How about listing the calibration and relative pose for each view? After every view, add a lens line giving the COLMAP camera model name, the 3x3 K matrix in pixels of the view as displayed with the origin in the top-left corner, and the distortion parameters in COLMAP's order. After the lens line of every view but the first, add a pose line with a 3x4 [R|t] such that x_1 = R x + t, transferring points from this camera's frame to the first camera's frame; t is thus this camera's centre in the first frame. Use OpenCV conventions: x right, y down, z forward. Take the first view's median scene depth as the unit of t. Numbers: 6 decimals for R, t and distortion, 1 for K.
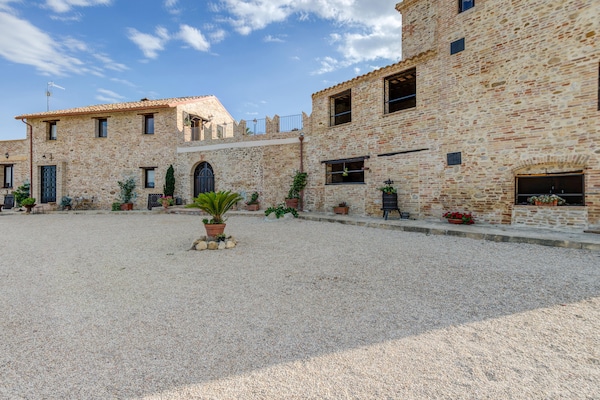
lens RADIAL K [[269.3, 0, 299.7], [0, 269.3, 194.5], [0, 0, 1]] dist [0.024692, -0.001111]
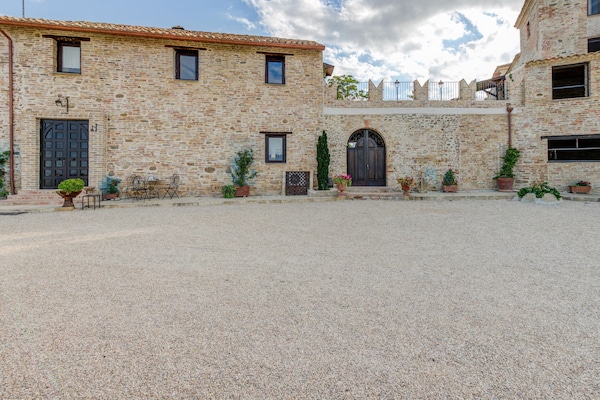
lens RADIAL K [[300.3, 0, 329.9], [0, 300.3, 171.0], [0, 0, 1]] dist [0.027429, 0.000374]
pose [[0.916493, 0.003918, 0.400031, -0.928380], [-0.000174, 0.999956, -0.009395, 0.003556], [-0.400050, 0.008541, 0.916453, 0.321545]]
